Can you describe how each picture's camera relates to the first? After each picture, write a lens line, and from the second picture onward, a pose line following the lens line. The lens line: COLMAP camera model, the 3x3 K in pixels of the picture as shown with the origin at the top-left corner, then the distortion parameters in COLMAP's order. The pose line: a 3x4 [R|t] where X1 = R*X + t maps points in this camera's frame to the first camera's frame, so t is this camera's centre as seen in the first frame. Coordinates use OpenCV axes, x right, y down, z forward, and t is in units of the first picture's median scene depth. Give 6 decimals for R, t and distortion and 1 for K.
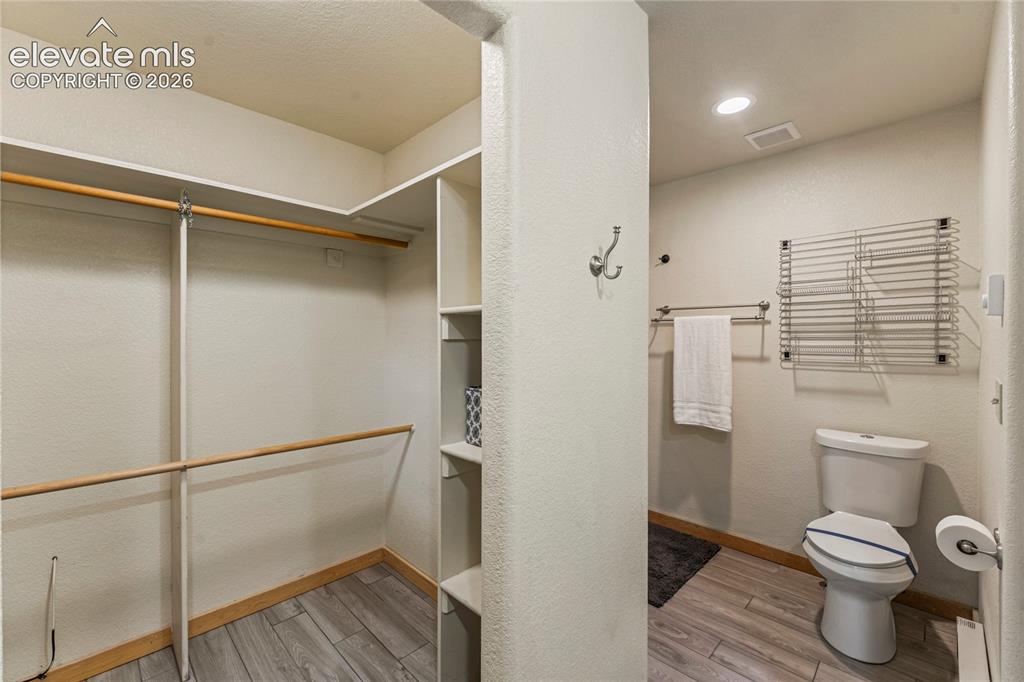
lens RADIAL K [[407.2, 0, 554.7], [0, 407.2, 338.8], [0, 0, 1]] dist [0.000104, -0.000270]
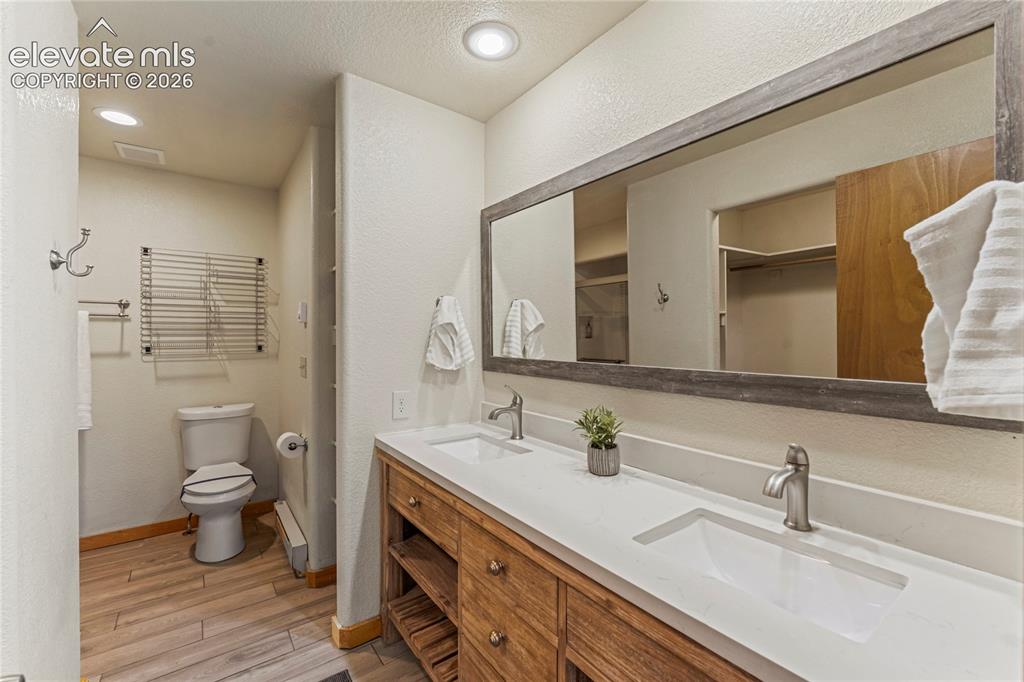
lens RADIAL K [[407.2, 0, 512.6], [0, 407.2, 338.3], [0, 0, 1]] dist [0.000104, -0.000270]
pose [[0.127947, -0.003895, 0.991773, -0.444429], [0.003804, 0.999987, 0.003437, 0.009209], [-0.991774, 0.003333, 0.127960, -0.150524]]
